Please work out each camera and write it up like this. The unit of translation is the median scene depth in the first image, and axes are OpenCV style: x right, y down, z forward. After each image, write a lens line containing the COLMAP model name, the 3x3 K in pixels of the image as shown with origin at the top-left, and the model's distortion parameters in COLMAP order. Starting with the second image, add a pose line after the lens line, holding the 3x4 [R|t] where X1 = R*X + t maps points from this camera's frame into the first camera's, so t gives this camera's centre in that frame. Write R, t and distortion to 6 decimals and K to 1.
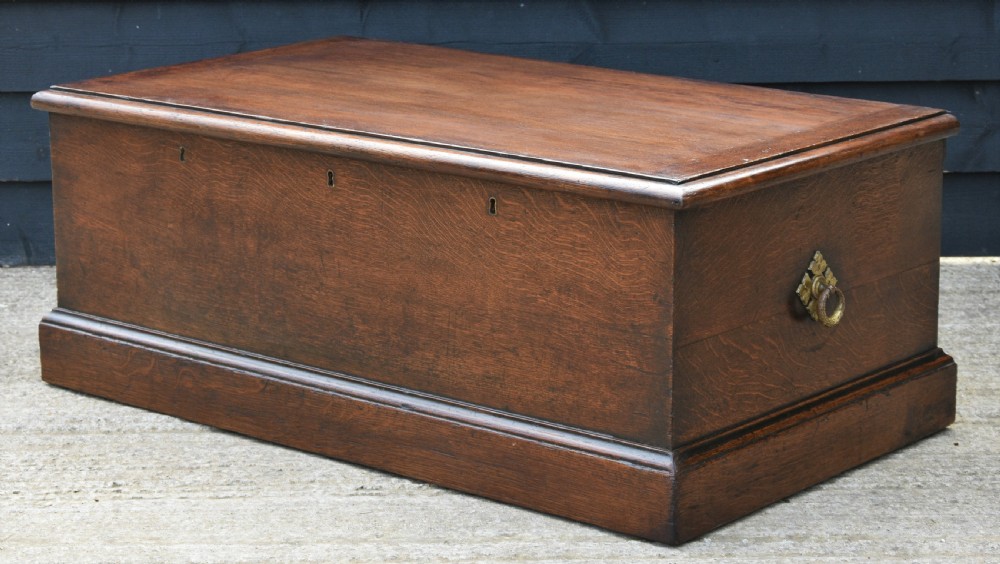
lens RADIAL K [[2633.7, 0, 500.3], [0, 2633.7, 280.6], [0, 0, 1]] dist [-0.001785, 0.000000]
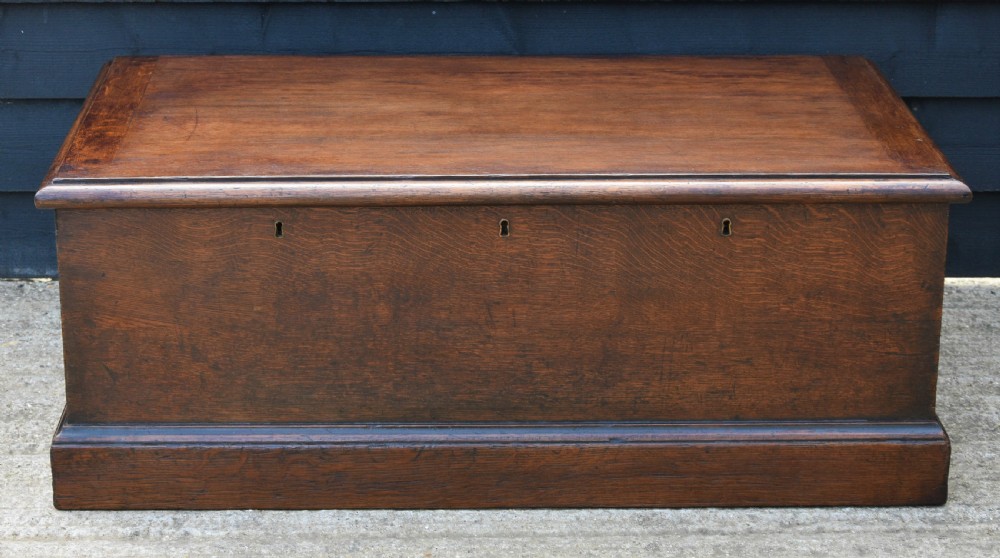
lens RADIAL K [[2477.6, 0, 493.4], [0, 2477.6, 321.4], [0, 0, 1]] dist [-0.040237, 0.000000]
pose [[0.753297, -0.231316, 0.615659, -0.631136], [0.147113, 0.971652, 0.185068, -0.173558], [-0.641016, -0.048840, 0.765972, 0.322733]]
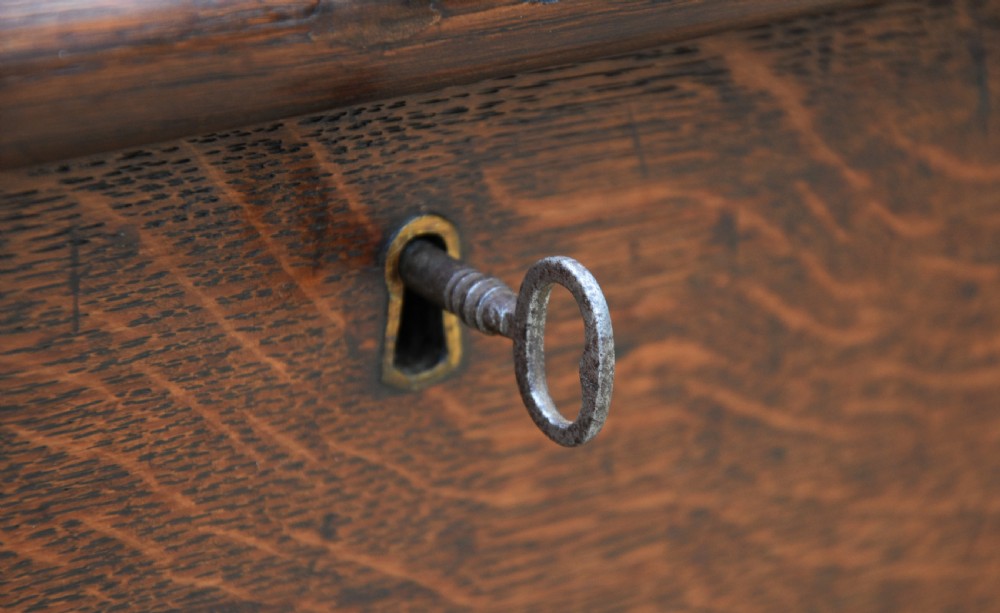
lens RADIAL K [[4027.7, 0, 499.9], [0, 4027.7, 306.6], [0, 0, 1]] dist [0.141688, 0.000000]
pose [[0.254544, -0.328388, 0.909598, -0.144116], [0.206434, 0.937351, 0.280638, -0.070175], [-0.944771, 0.116337, 0.306388, 0.911455]]
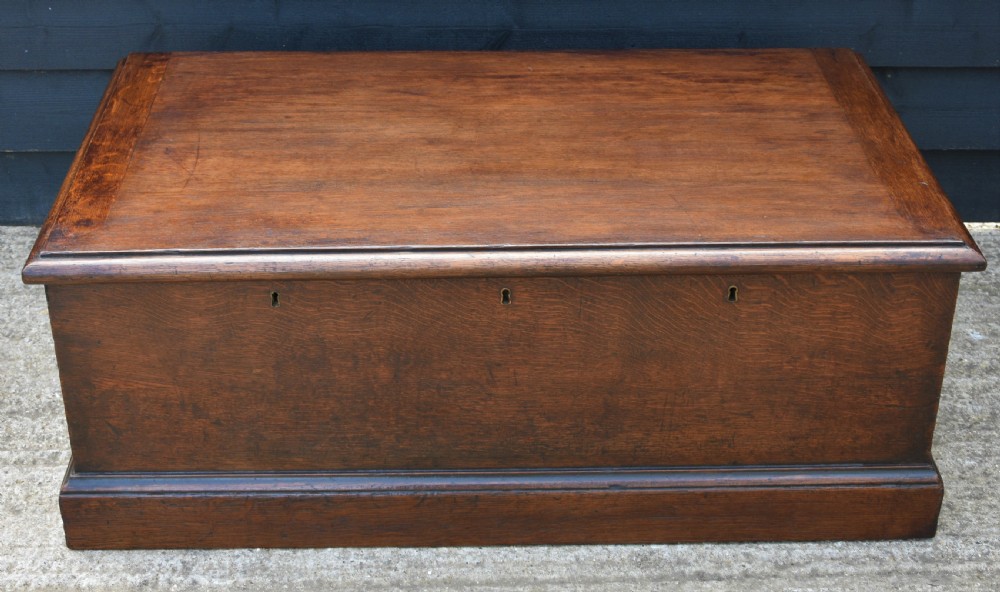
lens RADIAL K [[1655.7, 0, 493.3], [0, 1655.7, 290.2], [0, 0, 1]] dist [-0.042212, 0.000000]
pose [[0.754362, -0.338832, 0.562256, -0.398923], [0.149209, 0.922580, 0.355784, -0.251335], [-0.639277, -0.184496, 0.746516, 0.576026]]
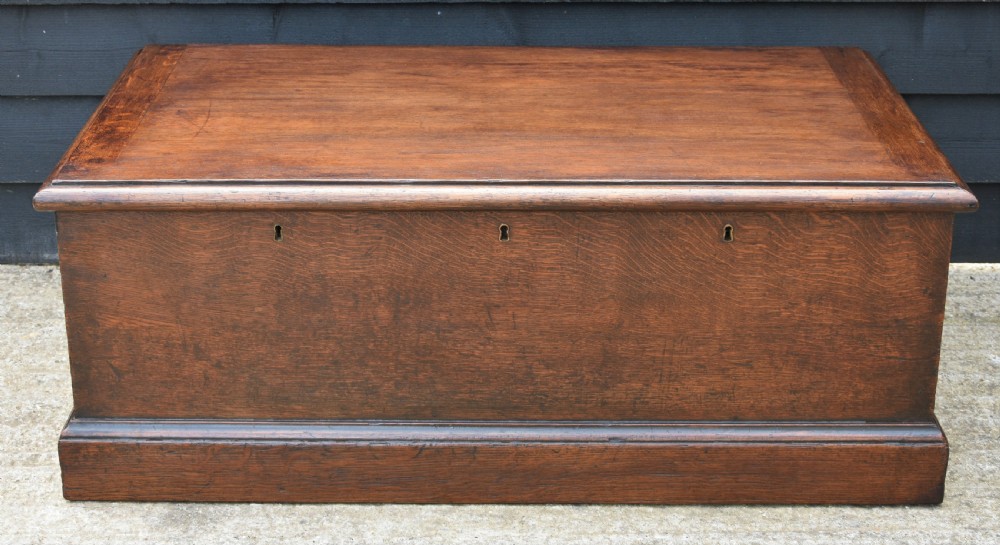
lens RADIAL K [[1825.9, 0, 490.6], [0, 1825.9, 260.1], [0, 0, 1]] dist [-0.039975, 0.000000]
pose [[0.773523, -0.248262, 0.583119, -0.456874], [0.145807, 0.965113, 0.217479, -0.174062], [-0.616768, -0.083202, 0.782736, 0.497313]]
